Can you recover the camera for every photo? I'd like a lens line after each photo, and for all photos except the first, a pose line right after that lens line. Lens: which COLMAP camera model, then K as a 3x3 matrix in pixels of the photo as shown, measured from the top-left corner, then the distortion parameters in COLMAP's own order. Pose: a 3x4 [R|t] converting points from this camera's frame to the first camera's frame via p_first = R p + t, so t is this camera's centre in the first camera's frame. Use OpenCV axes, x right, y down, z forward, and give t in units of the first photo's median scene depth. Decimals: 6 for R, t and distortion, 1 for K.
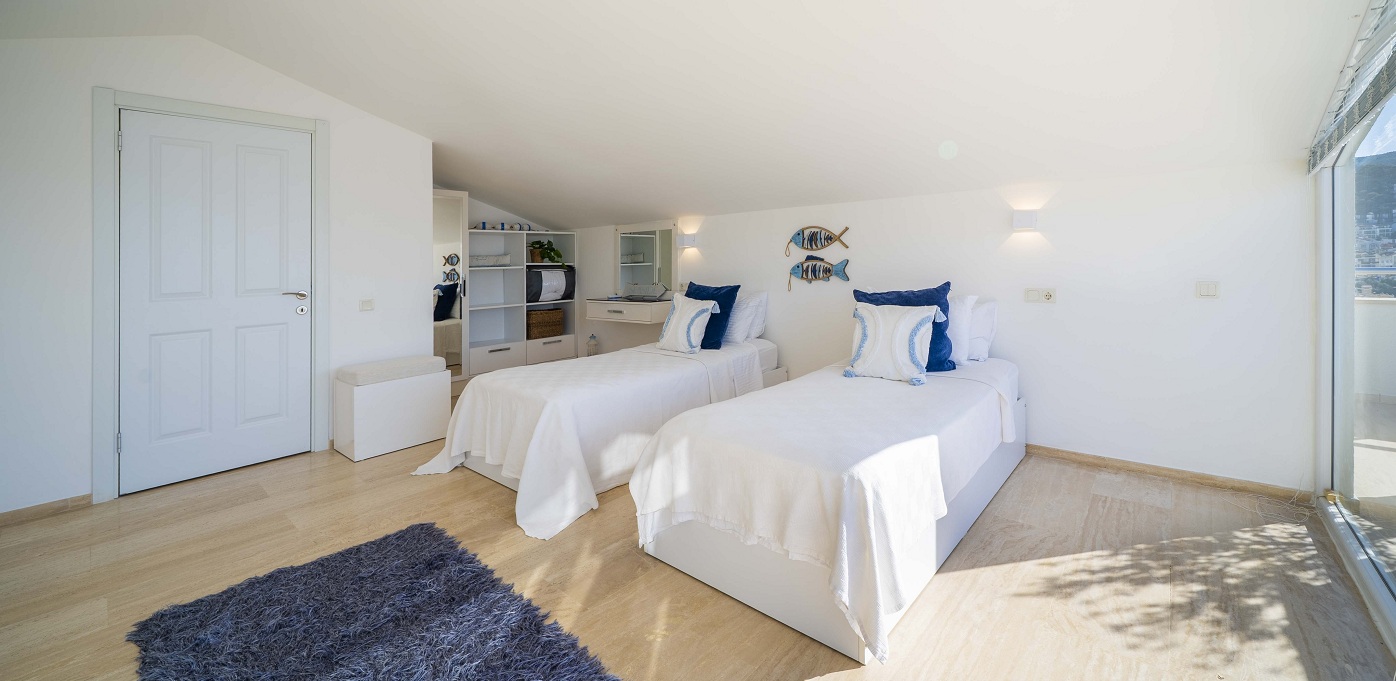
lens RADIAL K [[486.2, 0, 686.7], [0, 486.2, 321.5], [0, 0, 1]] dist [-0.001330, -0.000117]
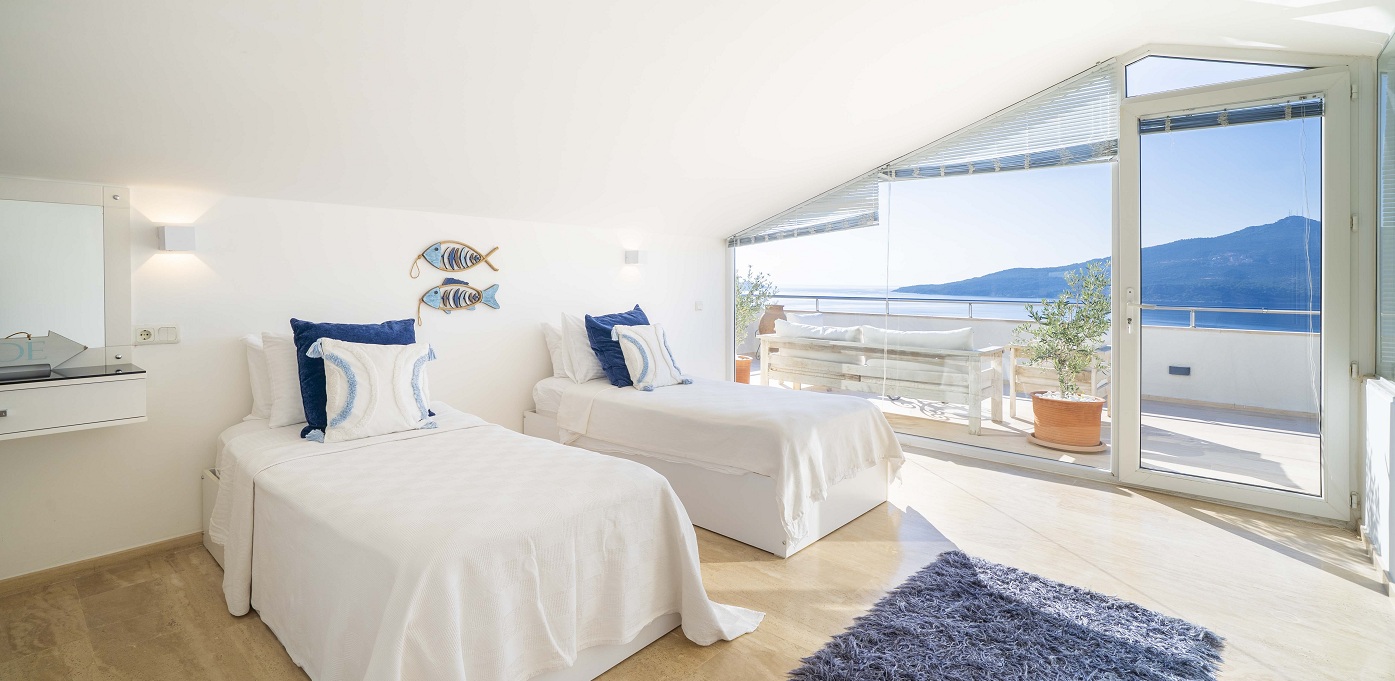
lens RADIAL K [[634.7, 0, 697.5], [0, 634.7, 340.5], [0, 0, 1]] dist [0.014492, 0.000040]
pose [[0.016839, -0.063541, 0.997837, -0.766209], [0.119918, 0.990903, 0.061075, -0.051442], [-0.992641, 0.118630, 0.024306, 0.594711]]
